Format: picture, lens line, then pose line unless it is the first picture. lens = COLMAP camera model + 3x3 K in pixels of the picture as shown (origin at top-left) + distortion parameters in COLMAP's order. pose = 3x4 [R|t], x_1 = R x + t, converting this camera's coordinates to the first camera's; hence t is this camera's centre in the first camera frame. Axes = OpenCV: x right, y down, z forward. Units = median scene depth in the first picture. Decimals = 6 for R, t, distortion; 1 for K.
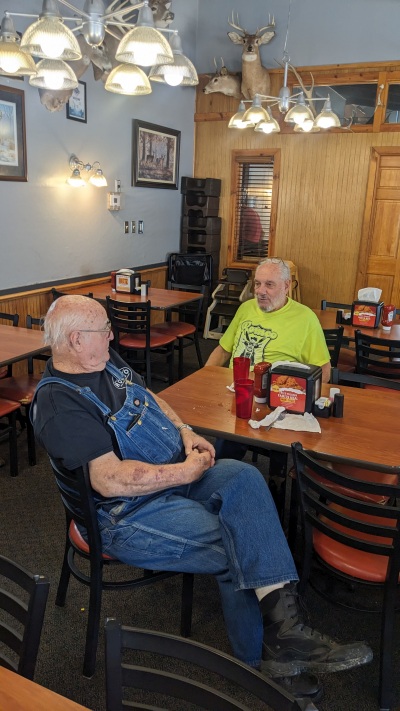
lens RADIAL K [[581.1, 0, 203.6], [0, 581.1, 352.8], [0, 0, 1]] dist [0.069663, -0.090189]
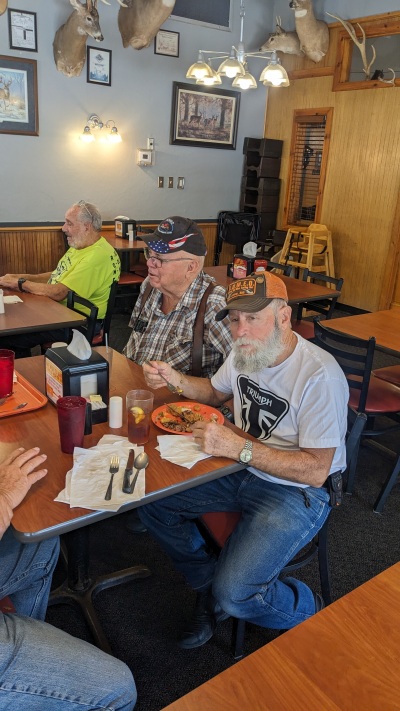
lens RADIAL K [[581.1, 0, 203.6], [0, 581.1, 352.8], [0, 0, 1]] dist [0.069663, -0.090189]
pose [[0.875915, 0.167322, -0.452522, 0.478929], [-0.150007, 0.985898, 0.074183, 0.009587], [0.458553, 0.002903, 0.888662, 0.050675]]
